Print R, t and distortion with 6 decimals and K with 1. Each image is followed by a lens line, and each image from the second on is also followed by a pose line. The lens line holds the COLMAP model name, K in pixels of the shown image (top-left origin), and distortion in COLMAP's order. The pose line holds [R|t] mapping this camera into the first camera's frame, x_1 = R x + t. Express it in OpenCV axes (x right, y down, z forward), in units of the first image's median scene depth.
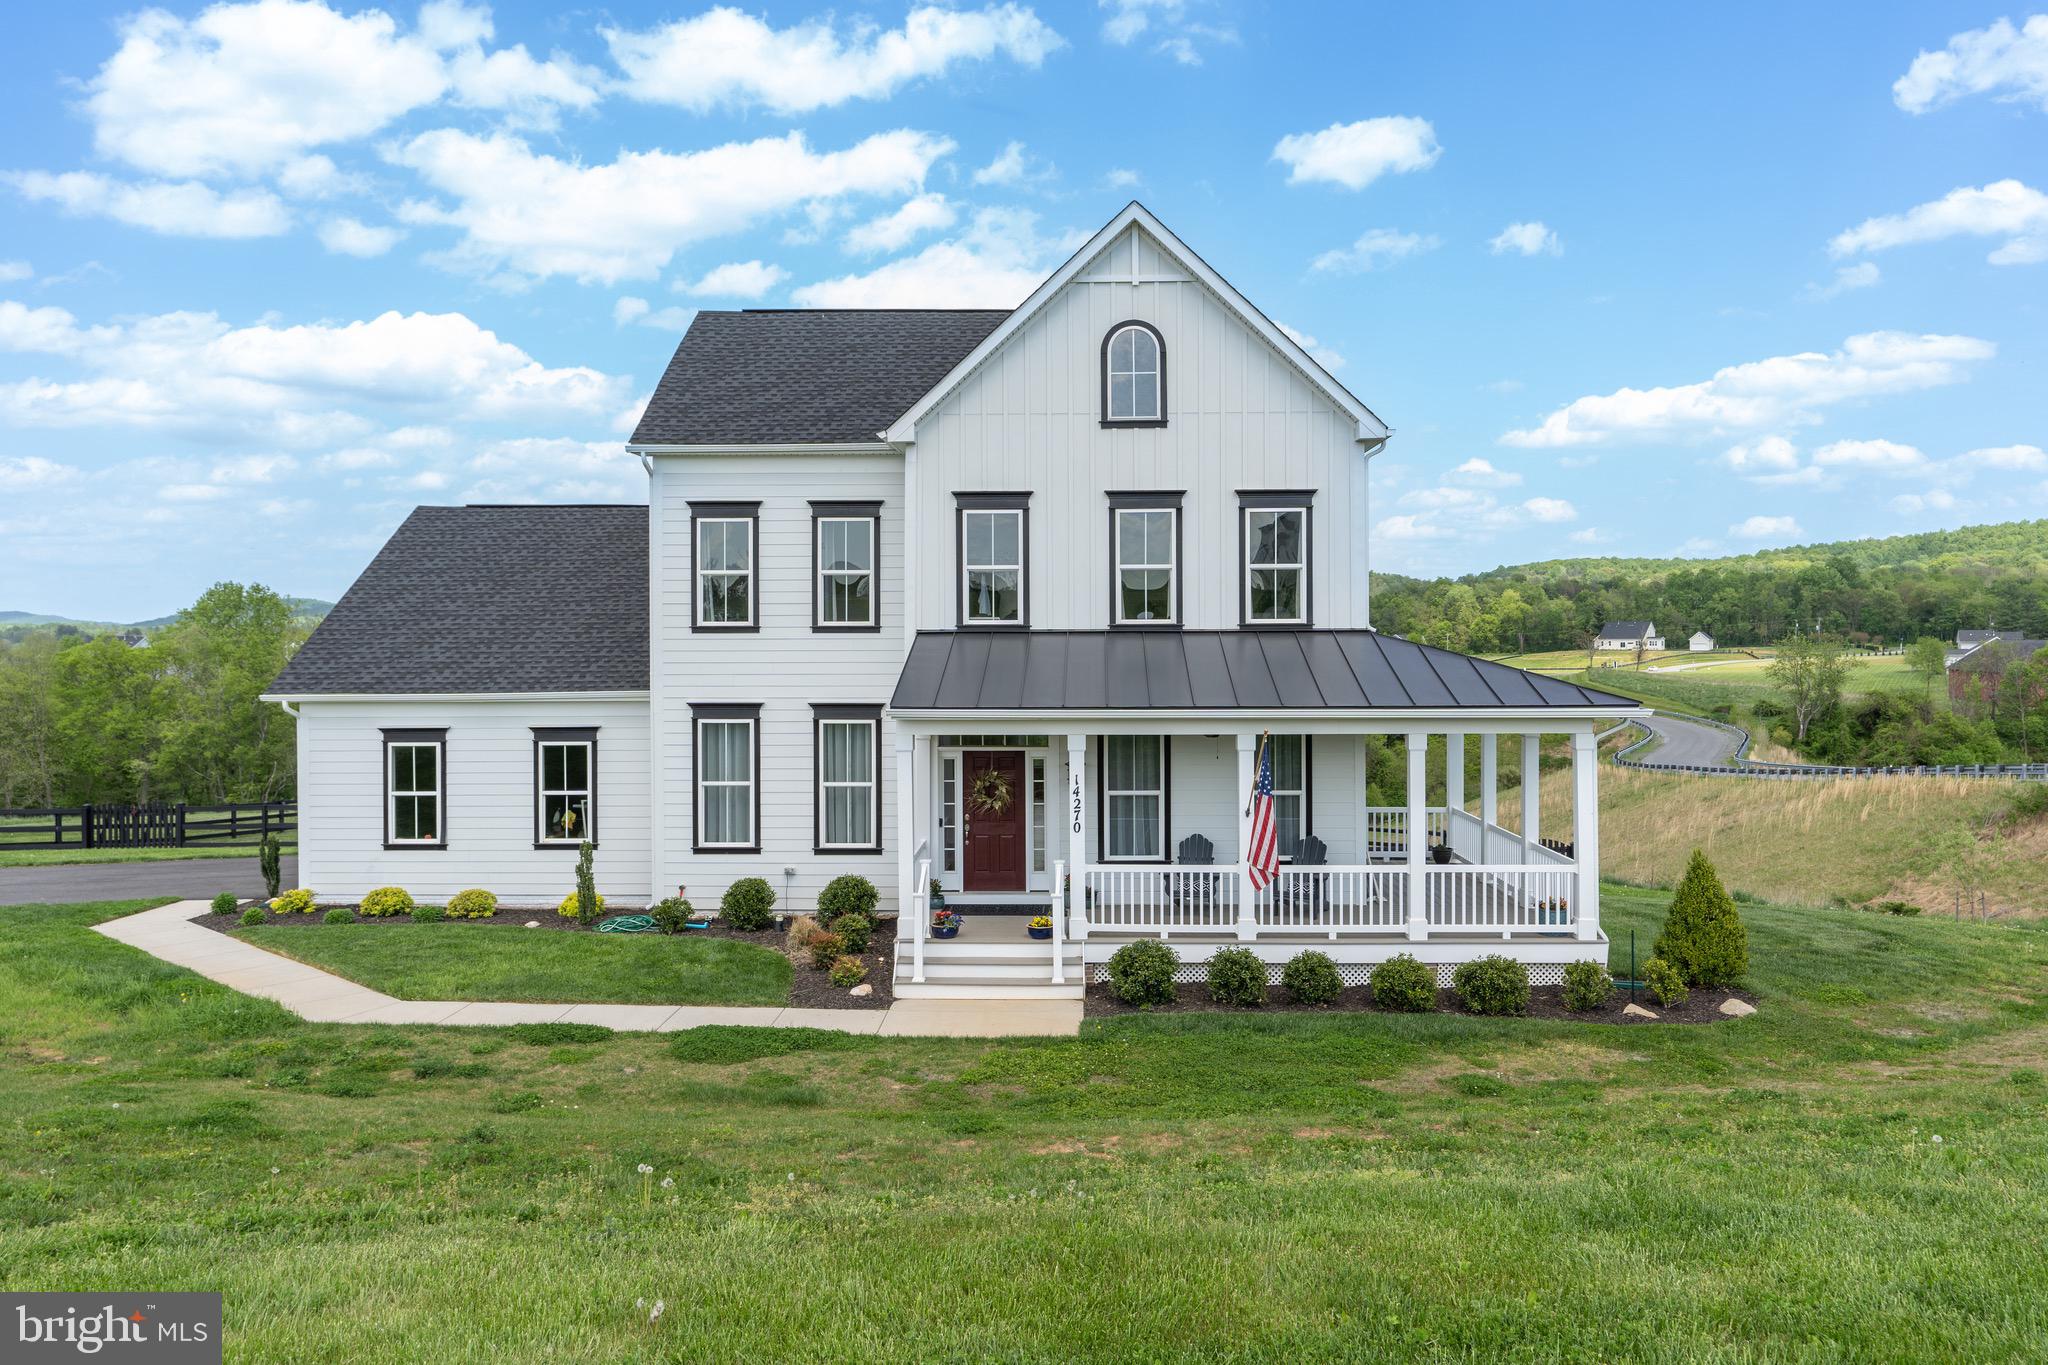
lens RADIAL K [[1425.8, 0, 1039.8], [0, 1425.8, 639.9], [0, 0, 1]] dist [-0.006891, -0.004614]
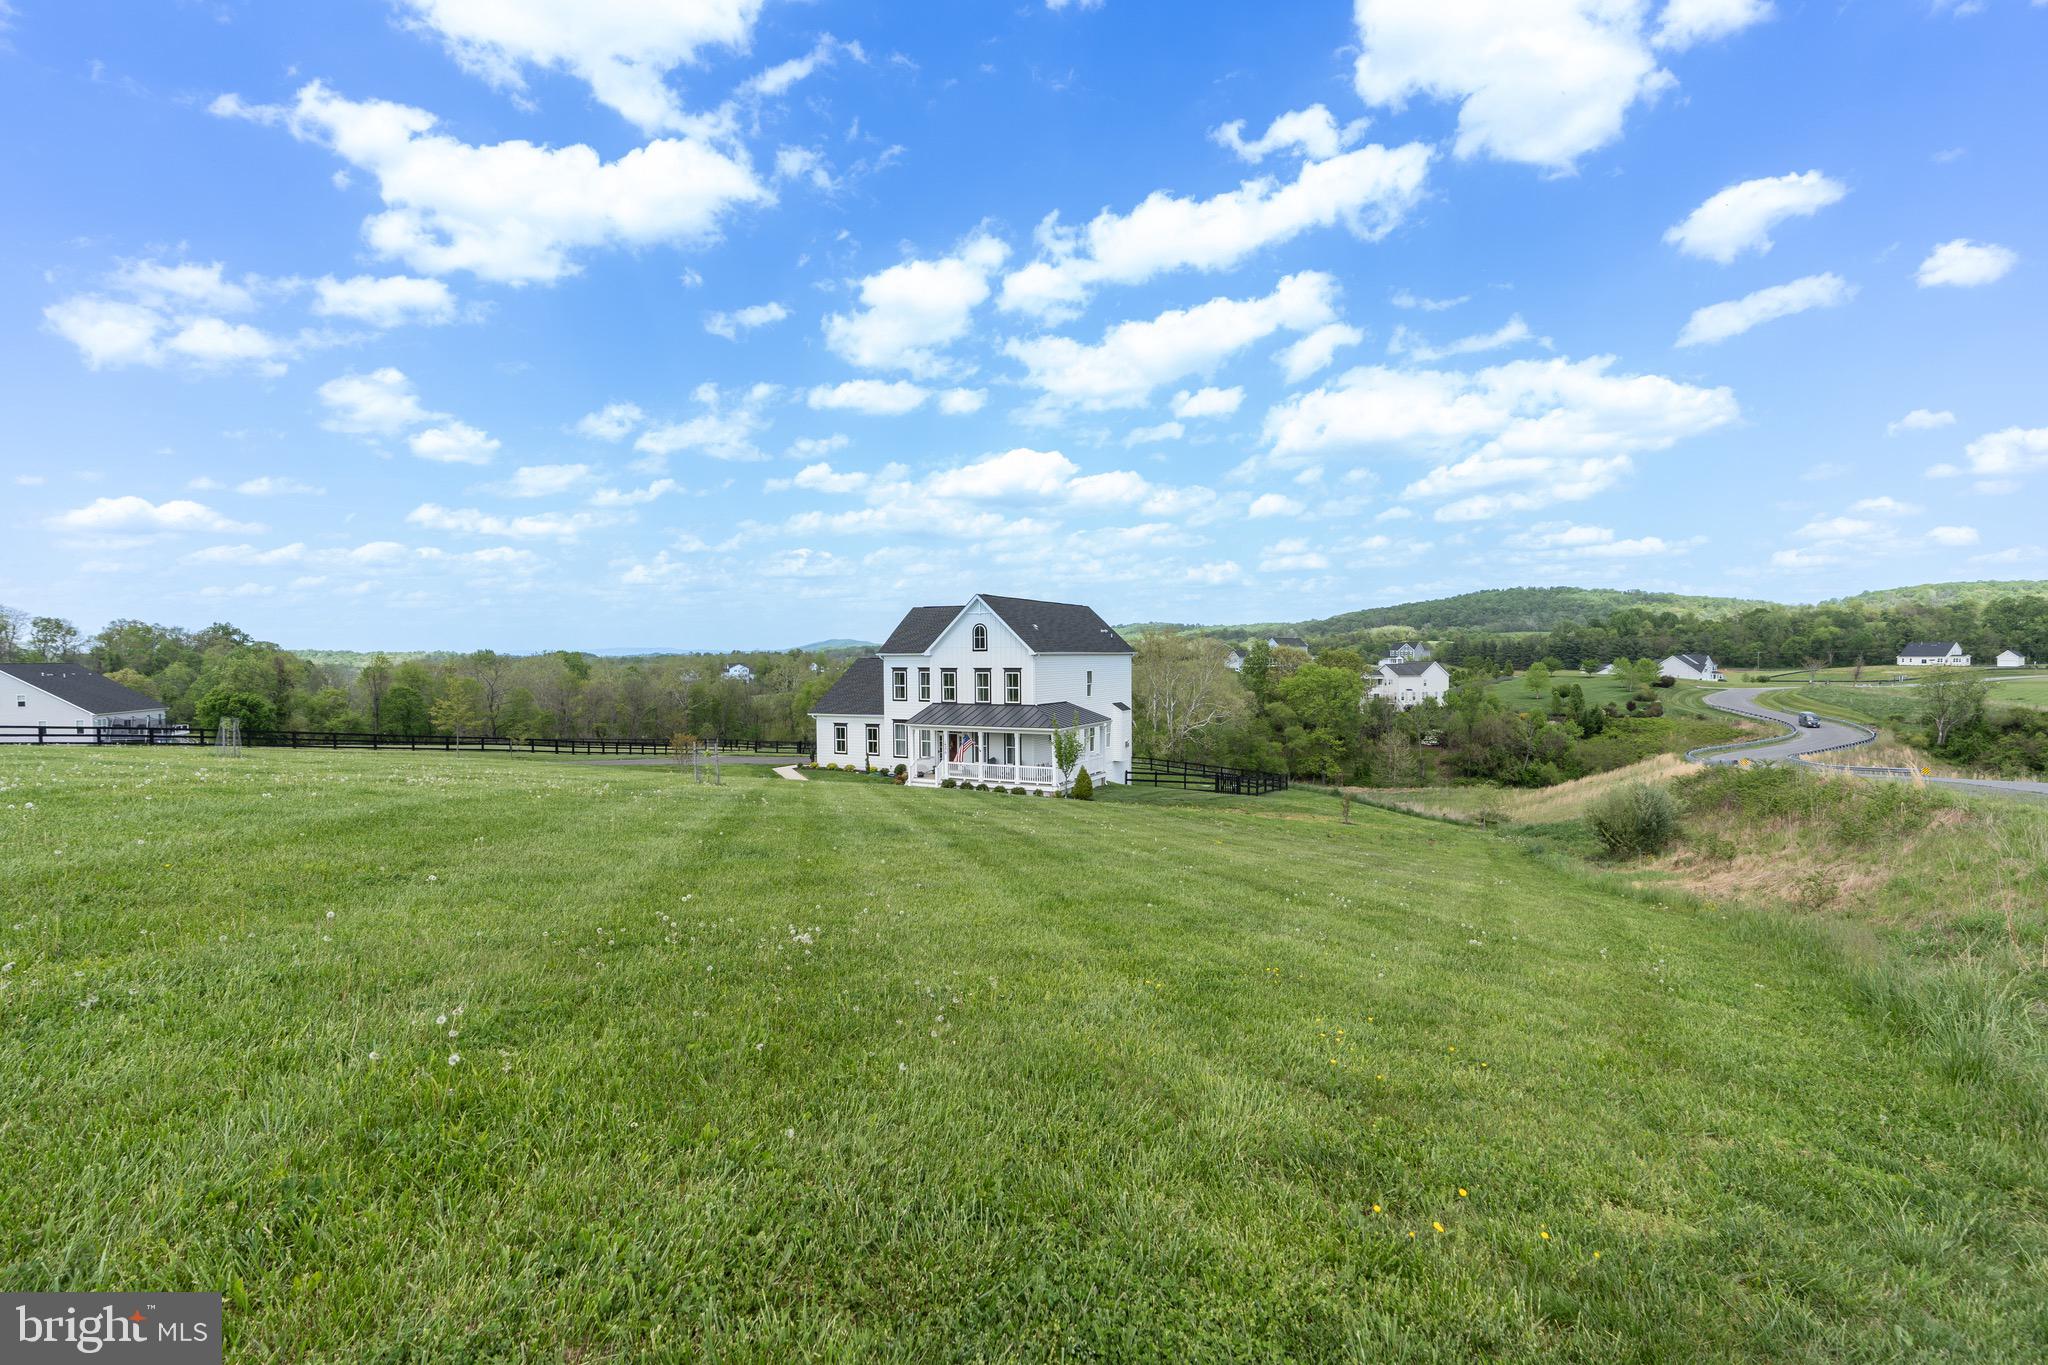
lens RADIAL K [[931.9, 0, 1019.0], [0, 931.9, 671.3], [0, 0, 1]] dist [-0.000058, 0.000063]
pose [[0.901446, 0.004883, -0.432864, 1.176550], [0.003936, 0.999803, 0.019476, -0.134875], [0.432873, -0.019260, 0.901249, -1.154804]]
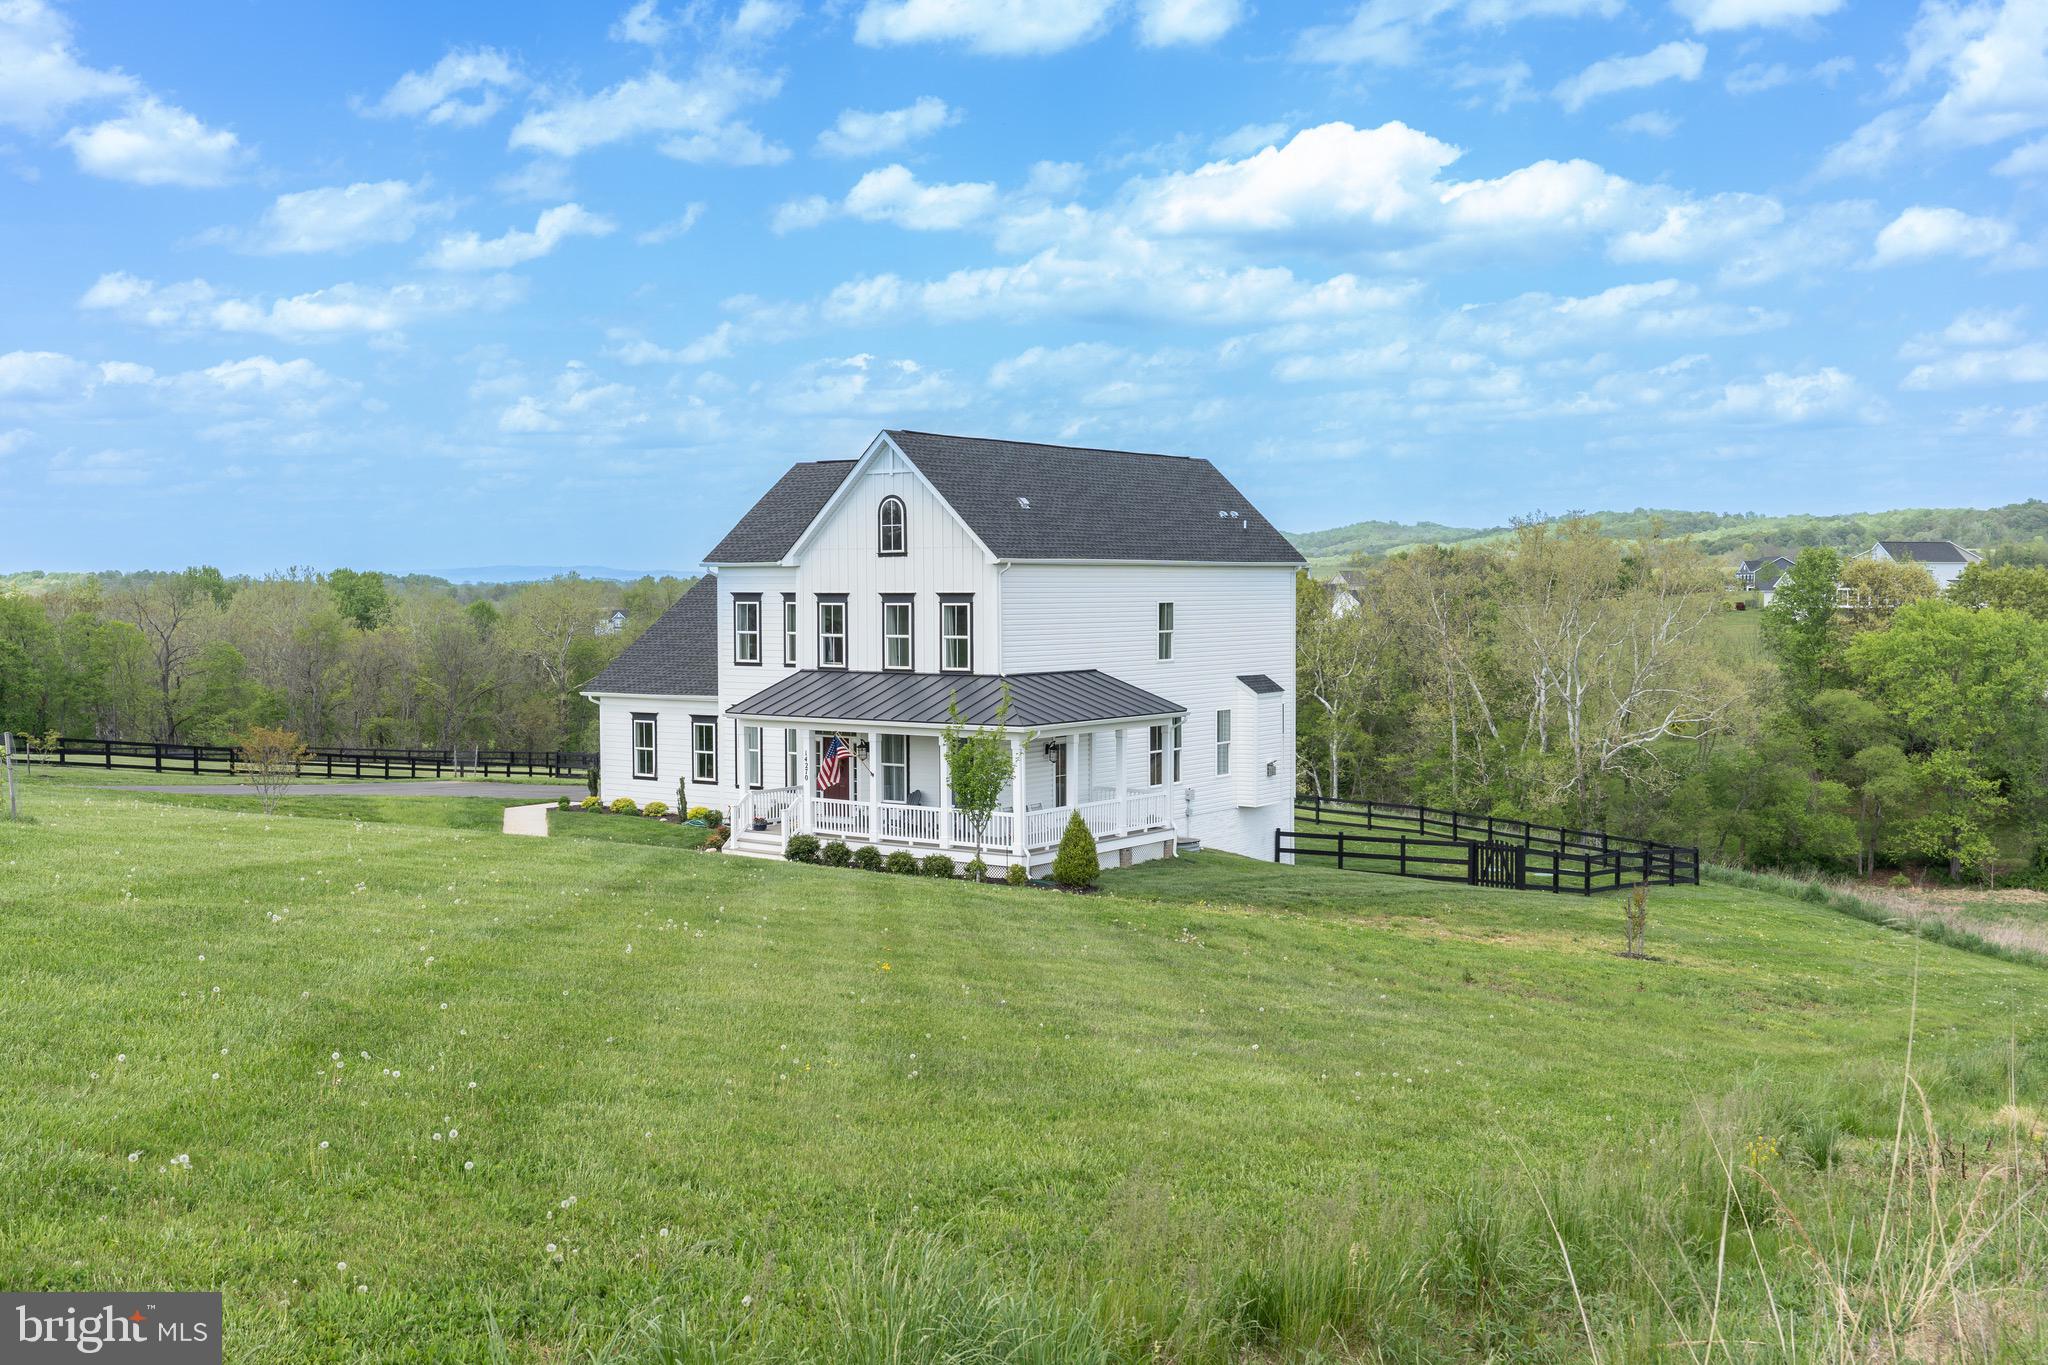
lens RADIAL K [[2042.6, 0, 1015.8], [0, 2042.6, 695.2], [0, 0, 1]] dist [0.019376, 0.000000]
pose [[0.821270, 0.030640, -0.569717, 1.524391], [0.001570, 0.998432, 0.055960, -0.111836], [0.570538, -0.046853, 0.819934, -0.918635]]
